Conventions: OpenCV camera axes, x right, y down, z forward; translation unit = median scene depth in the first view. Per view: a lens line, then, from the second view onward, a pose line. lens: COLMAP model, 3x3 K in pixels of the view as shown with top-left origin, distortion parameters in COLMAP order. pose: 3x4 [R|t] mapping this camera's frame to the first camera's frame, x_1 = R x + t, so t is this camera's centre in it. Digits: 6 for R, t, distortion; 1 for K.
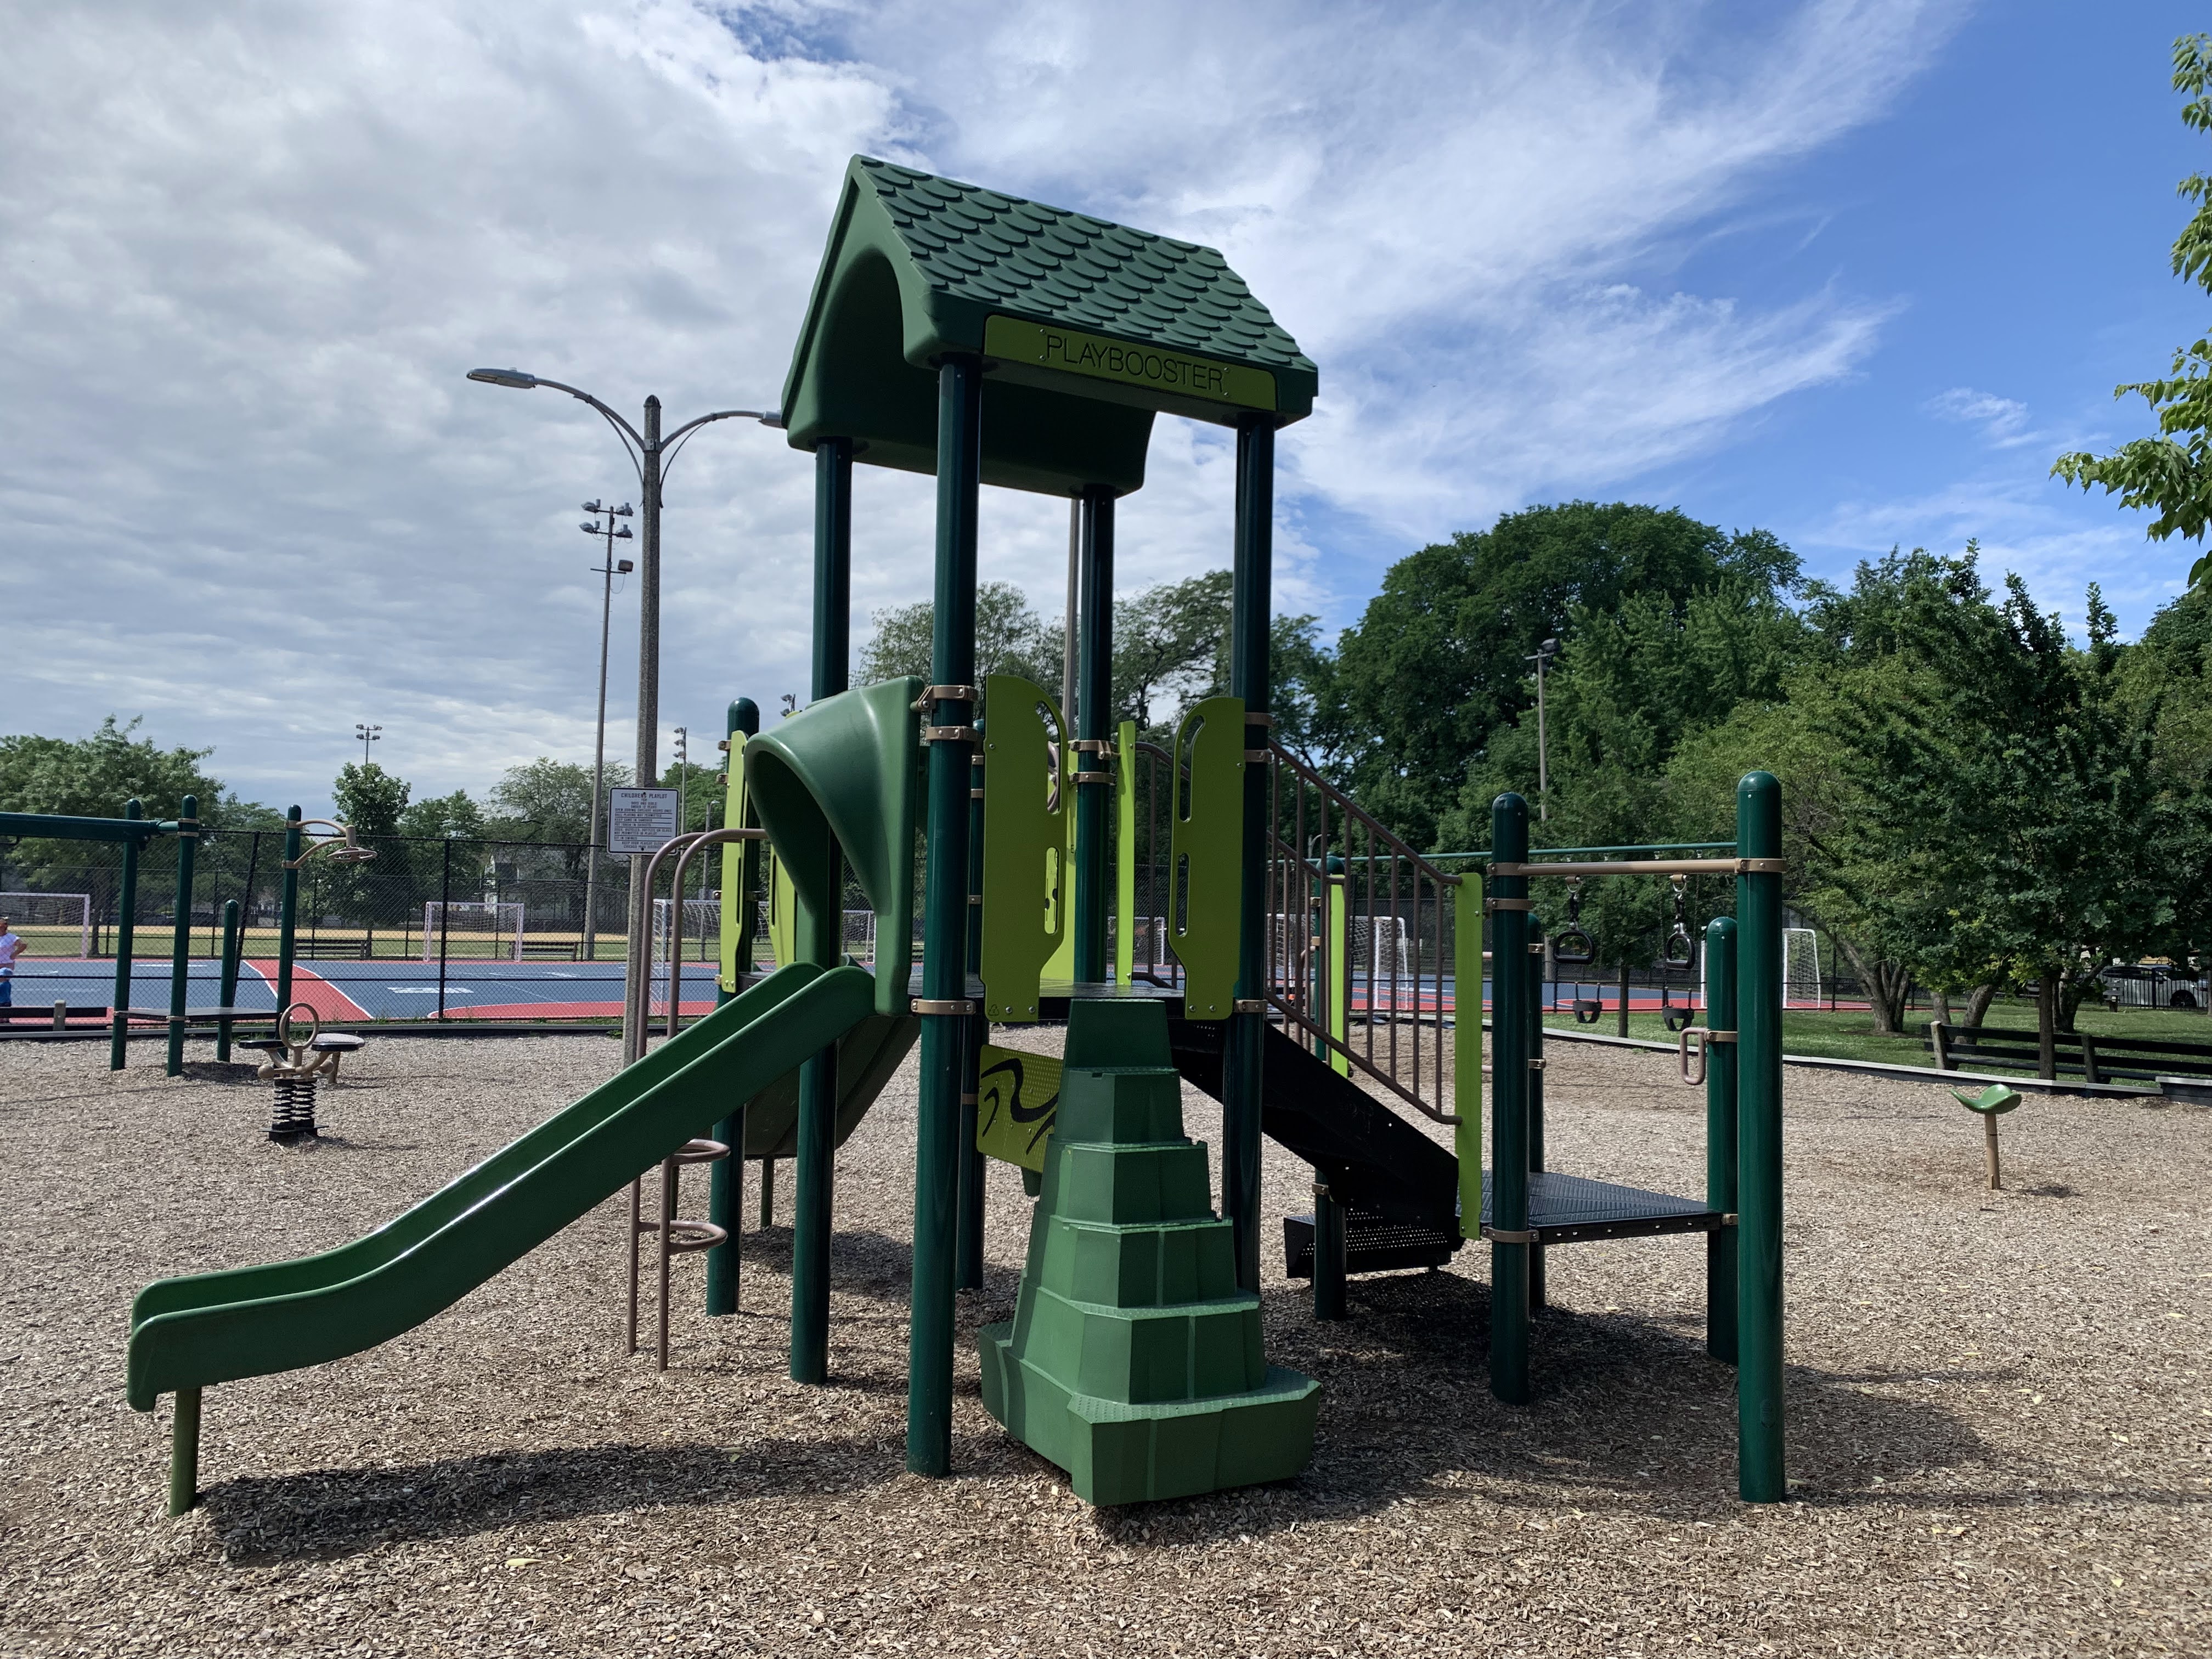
lens RADIAL K [[1702.6, 0, 1121.0], [0, 1702.6, 823.8], [0, 0, 1]] dist [0.006875, 0.005822]
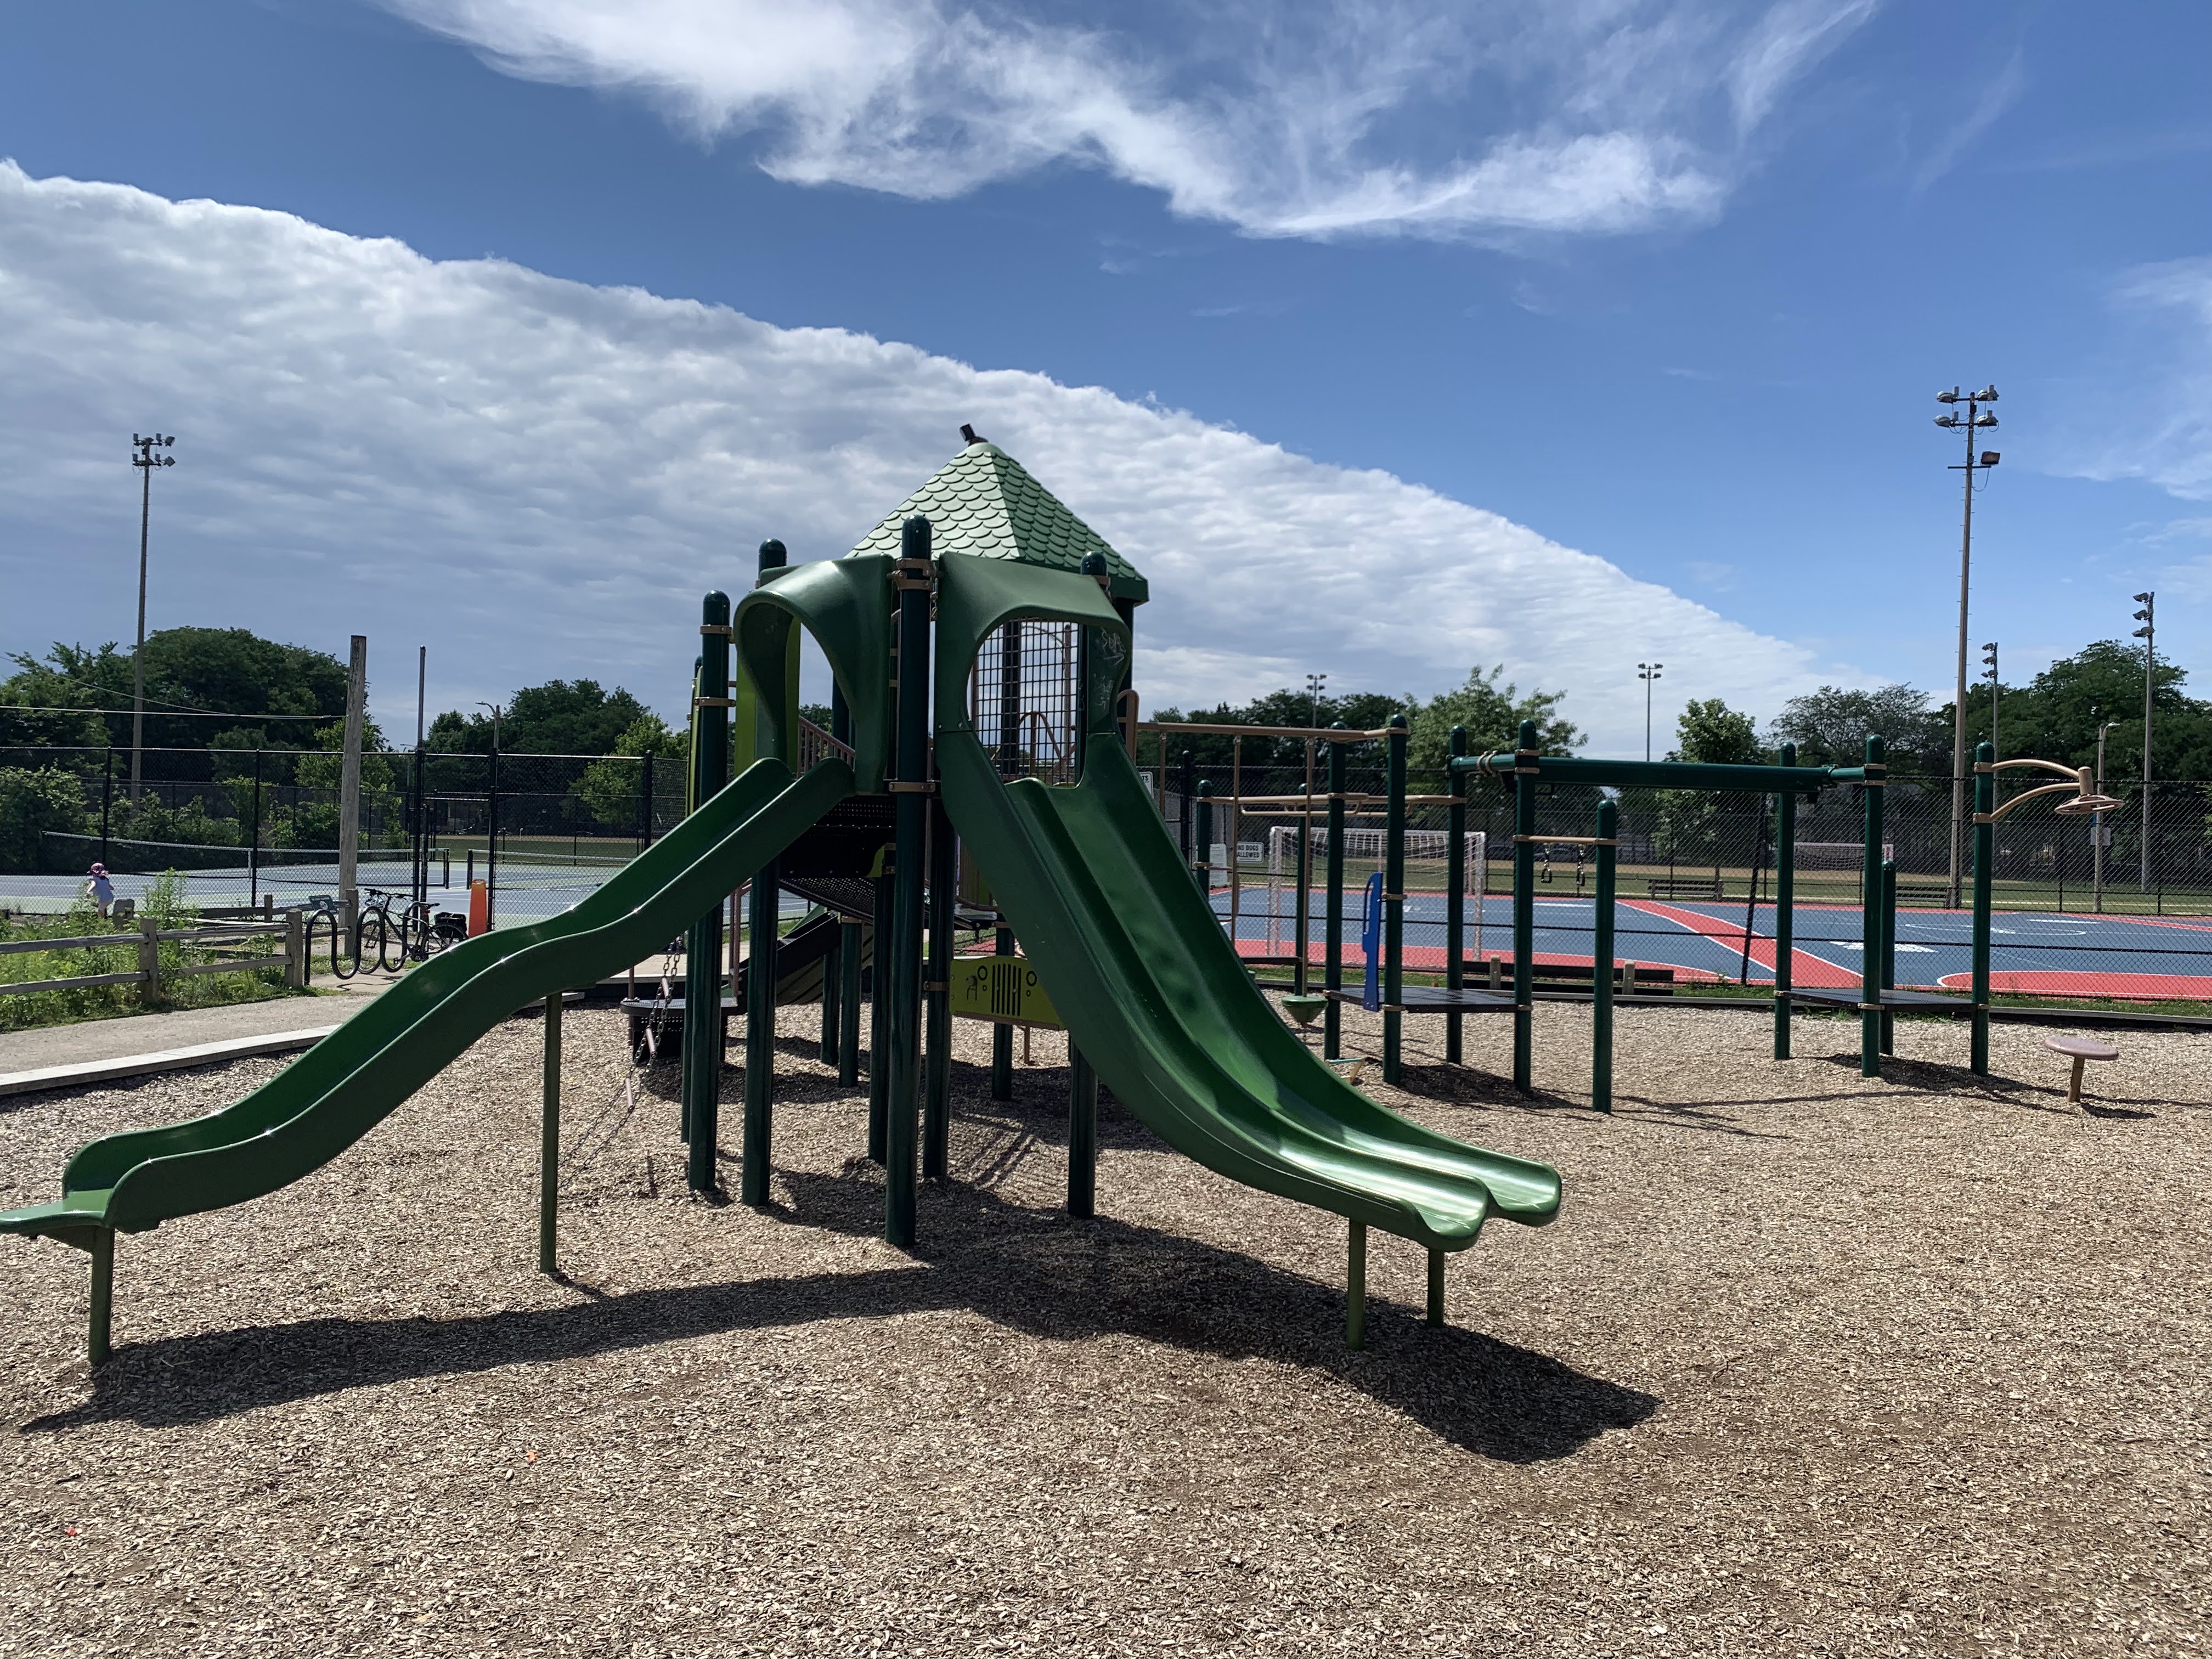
lens RADIAL K [[1702.6, 0, 1107.1], [0, 1702.6, 818.1], [0, 0, 1]] dist [0.006875, 0.005822]
pose [[0.758246, -0.006325, -0.651937, -0.066121], [0.029653, 0.999253, 0.024793, -0.001674], [0.651293, -0.038131, 0.757867, 0.032293]]
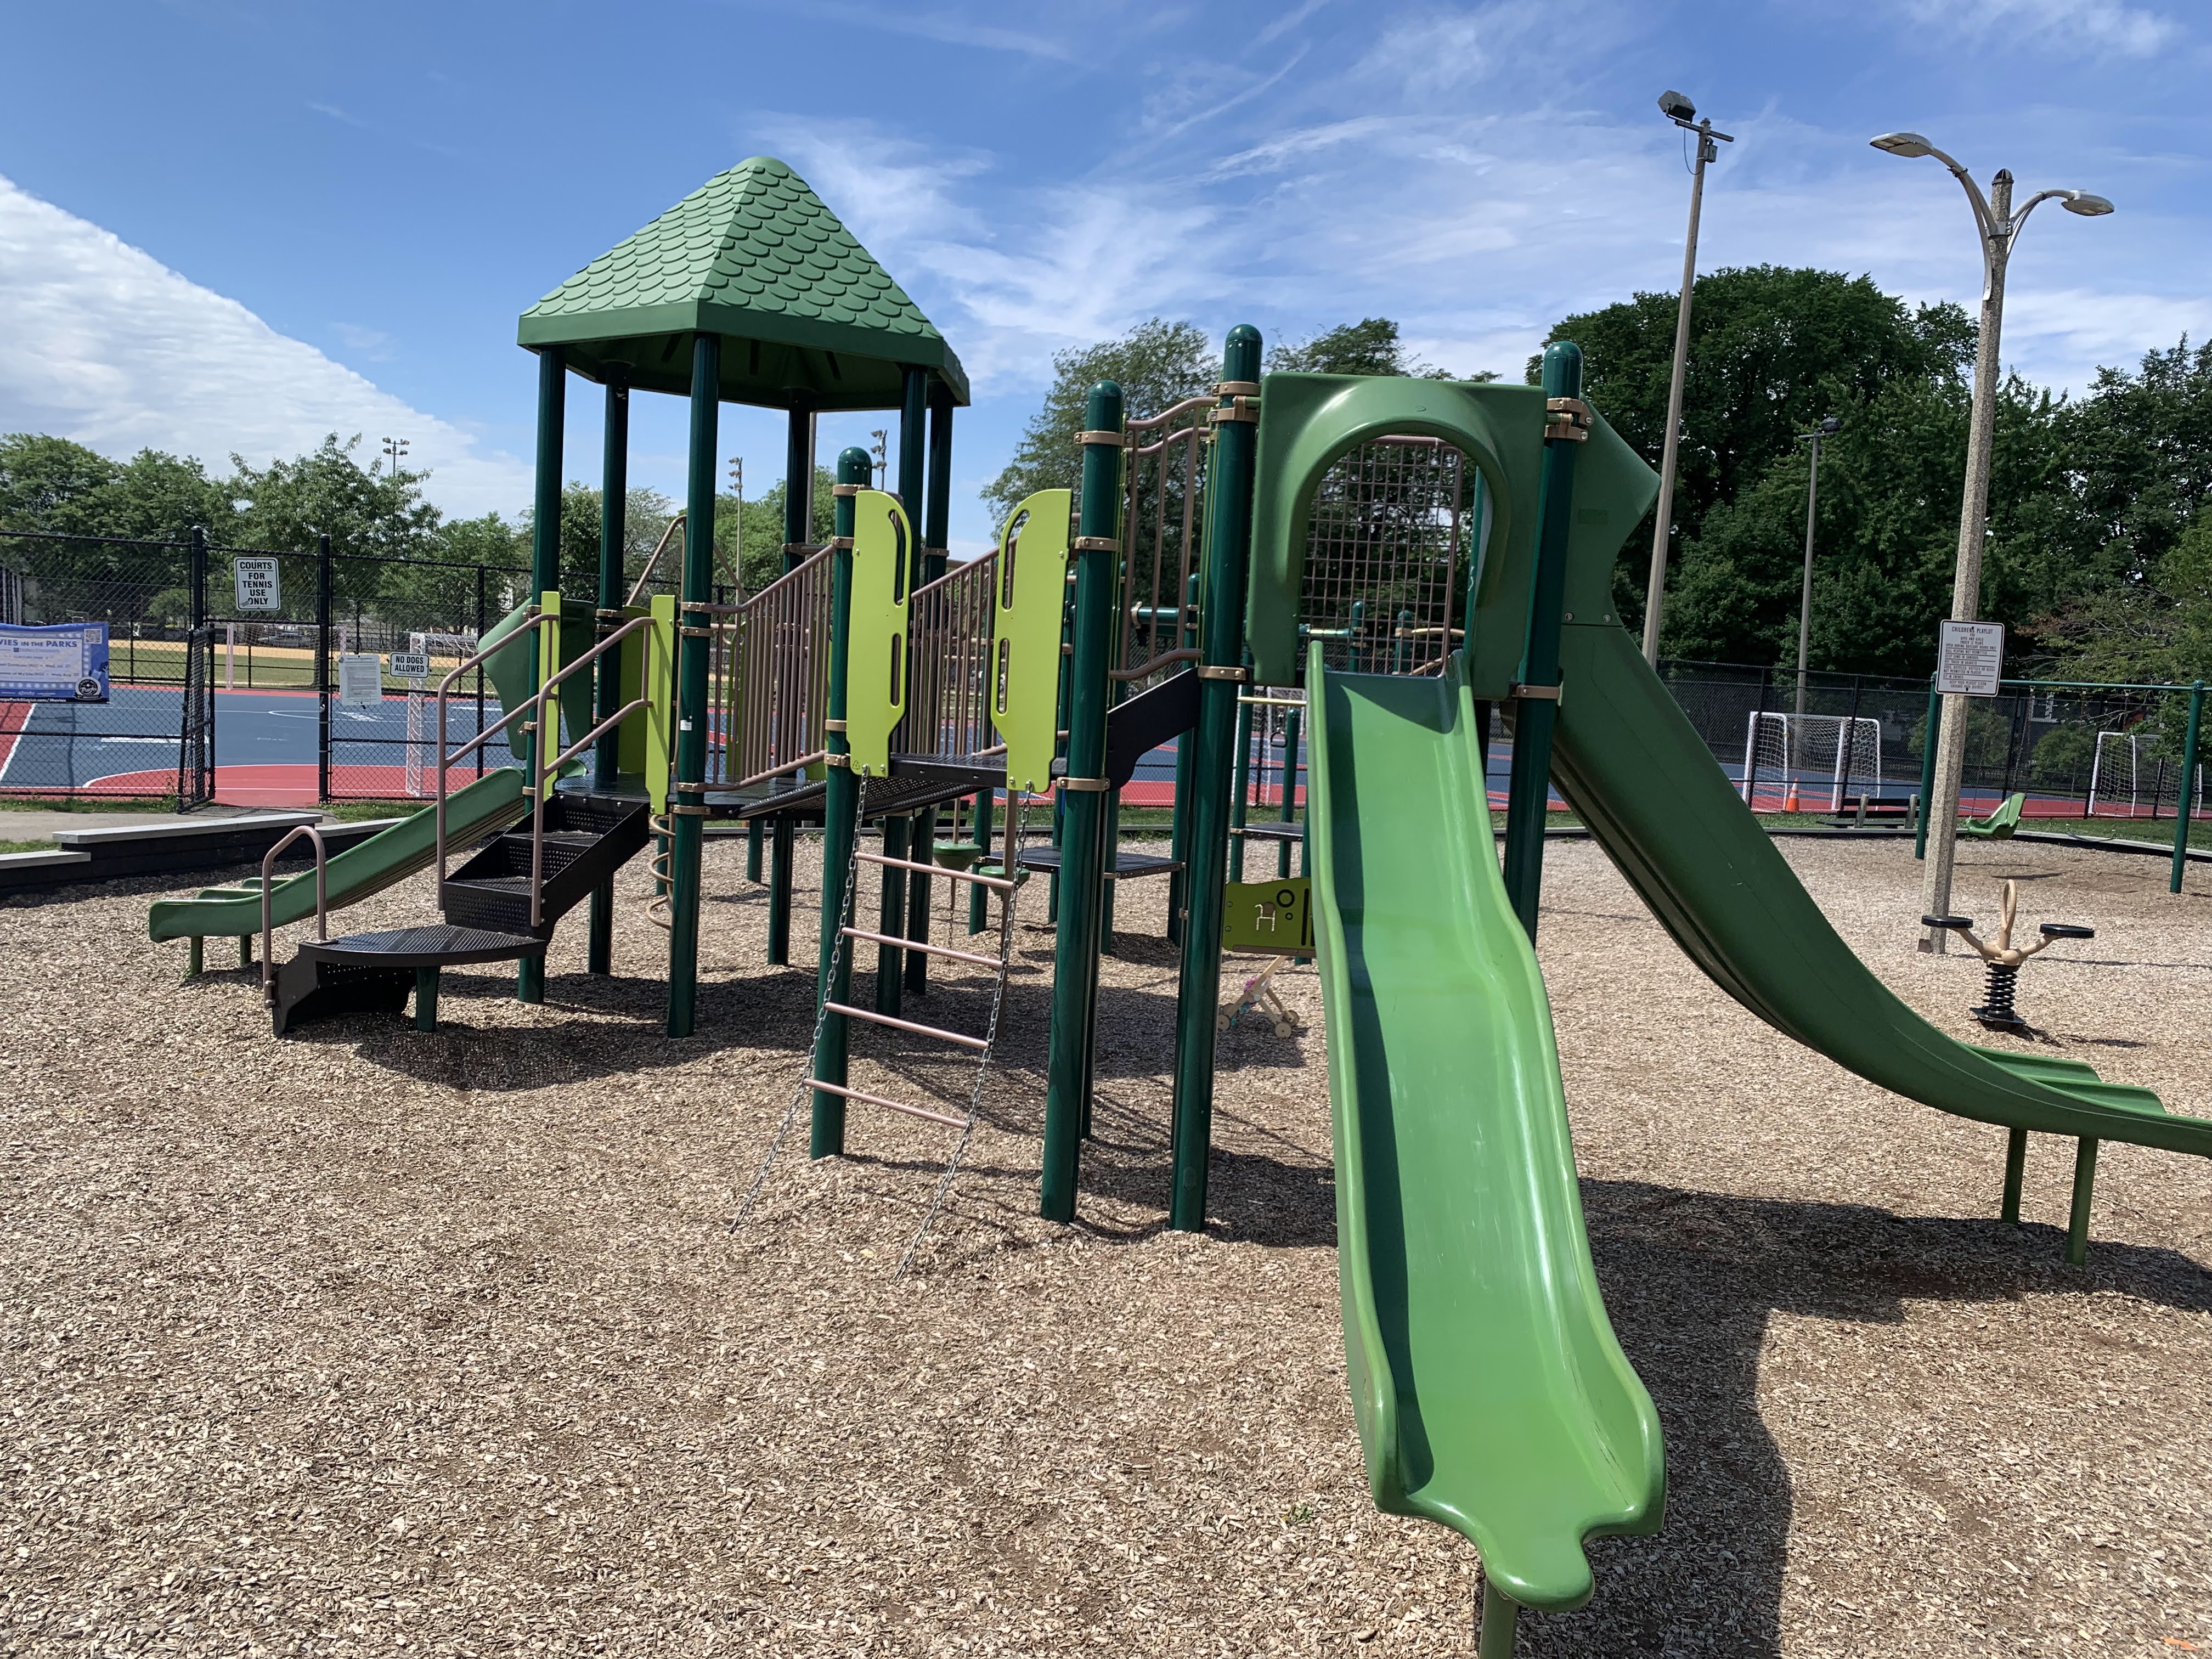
lens RADIAL K [[1702.6, 0, 1103.9], [0, 1702.6, 840.8], [0, 0, 1]] dist [0.006875, 0.005822]
pose [[0.998530, 0.035634, 0.040852, -0.181166], [-0.041667, 0.986579, 0.157880, -0.006970], [-0.034678, -0.159350, 0.986613, 0.020107]]
